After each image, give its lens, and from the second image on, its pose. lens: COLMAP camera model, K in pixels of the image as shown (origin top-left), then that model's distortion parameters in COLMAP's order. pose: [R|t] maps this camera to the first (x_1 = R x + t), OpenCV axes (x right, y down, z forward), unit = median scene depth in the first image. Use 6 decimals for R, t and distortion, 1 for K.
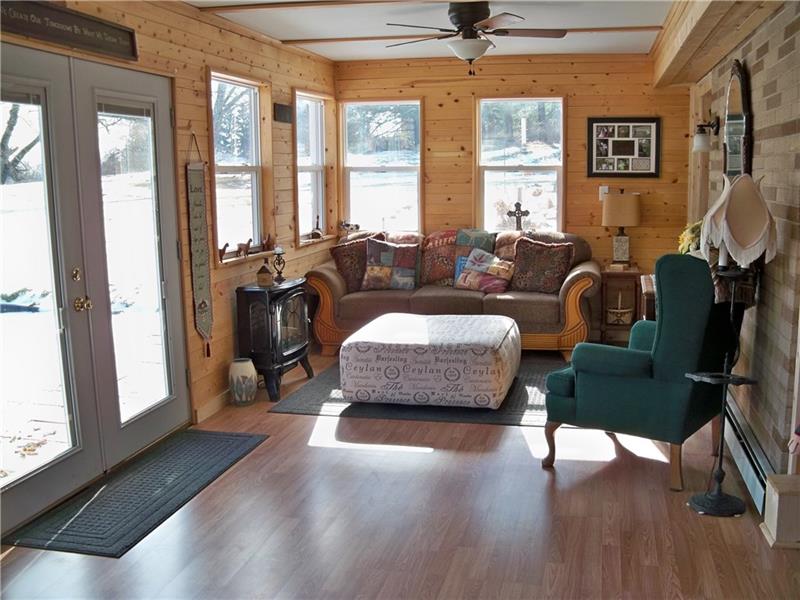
lens RADIAL K [[809.4, 0, 400.0], [0, 809.4, 300.0], [0, 0, 1]] dist [-0.230138, 0.266436]
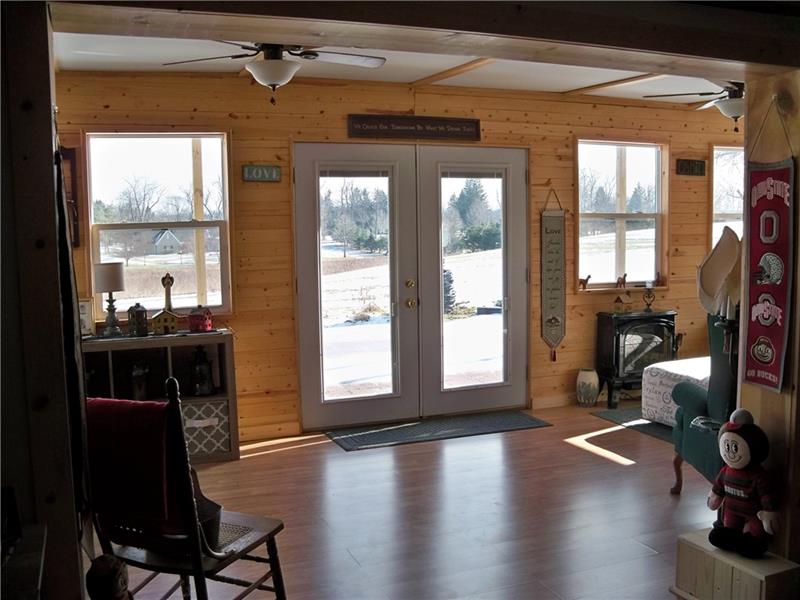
lens RADIAL K [[809.4, 0, 400.0], [0, 809.4, 300.0], [0, 0, 1]] dist [-0.230138, 0.266436]
pose [[0.553384, 0.089022, -0.828156, 0.703168], [-0.126437, 0.991728, 0.022118, -0.024184], [0.823274, 0.092469, 0.560062, 0.064218]]
